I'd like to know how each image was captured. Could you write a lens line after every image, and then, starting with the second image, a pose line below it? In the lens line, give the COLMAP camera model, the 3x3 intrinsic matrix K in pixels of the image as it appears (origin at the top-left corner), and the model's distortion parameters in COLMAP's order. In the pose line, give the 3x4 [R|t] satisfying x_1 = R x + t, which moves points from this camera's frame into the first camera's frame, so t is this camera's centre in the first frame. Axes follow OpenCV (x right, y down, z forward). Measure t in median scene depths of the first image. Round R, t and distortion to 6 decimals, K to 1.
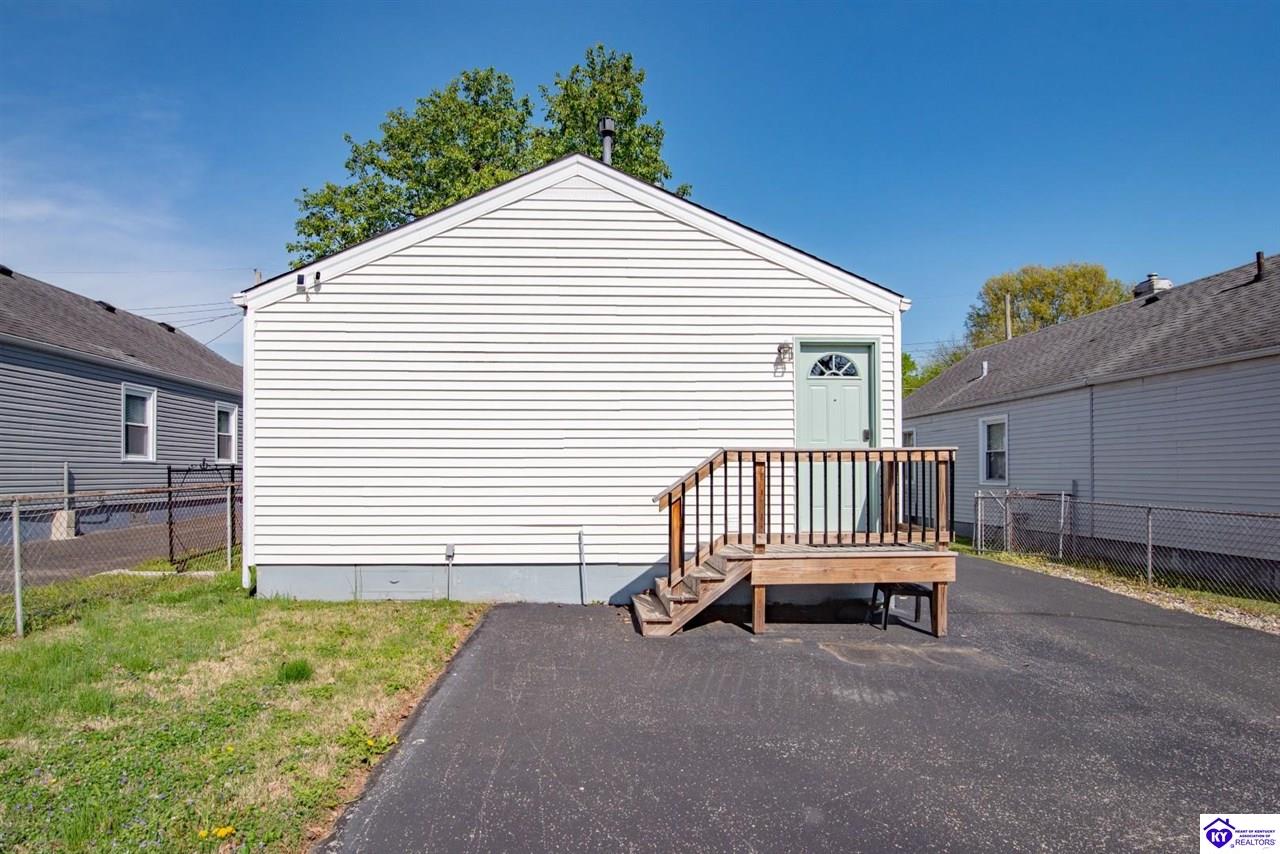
lens RADIAL K [[650.6, 0, 622.6], [0, 650.6, 487.7], [0, 0, 1]] dist [-0.010358, -0.000800]
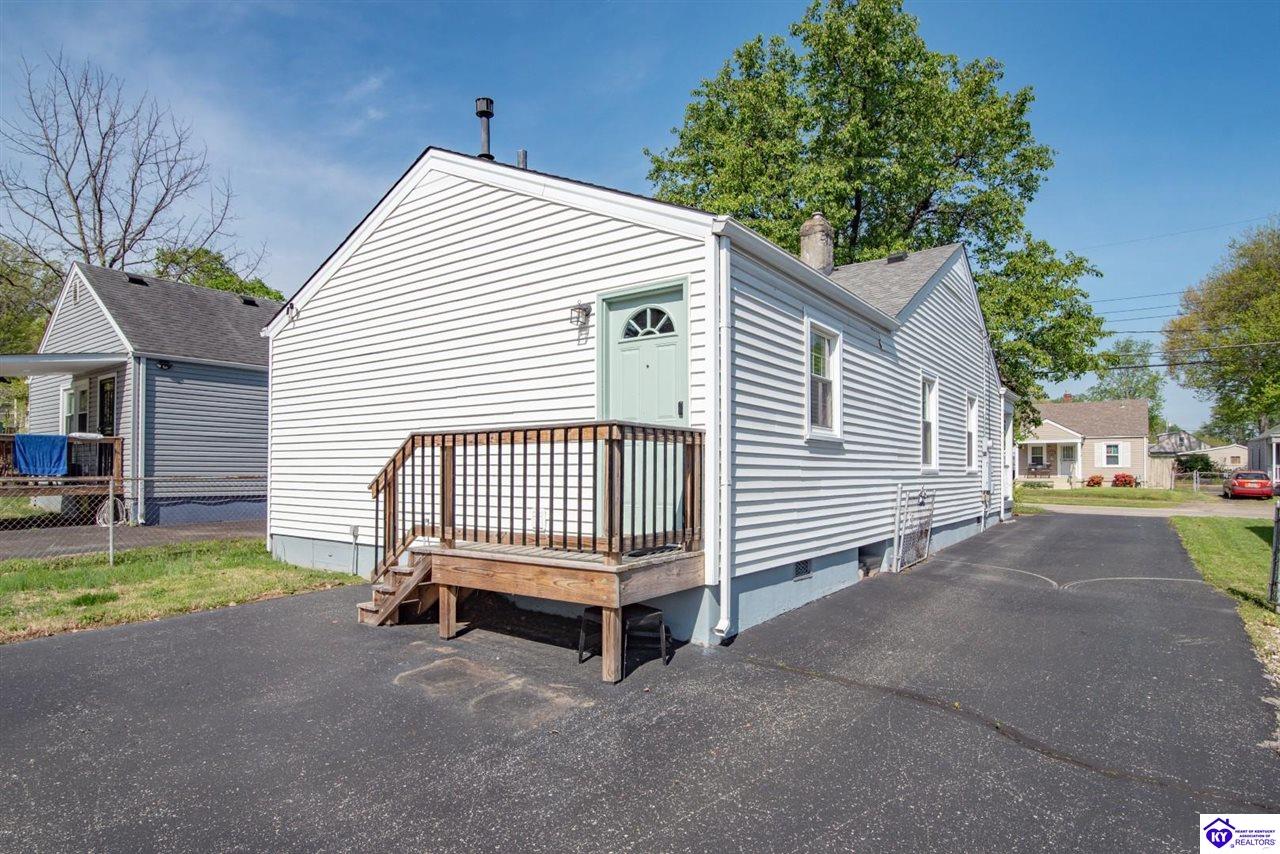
lens RADIAL K [[693.3, 0, 630.5], [0, 693.3, 478.5], [0, 0, 1]] dist [0.001710, 0.000735]
pose [[0.781033, 0.008004, -0.624438, 0.995898], [-0.017859, 0.999795, -0.009521, 0.009503], [0.624234, 0.018588, 0.781016, 0.411358]]
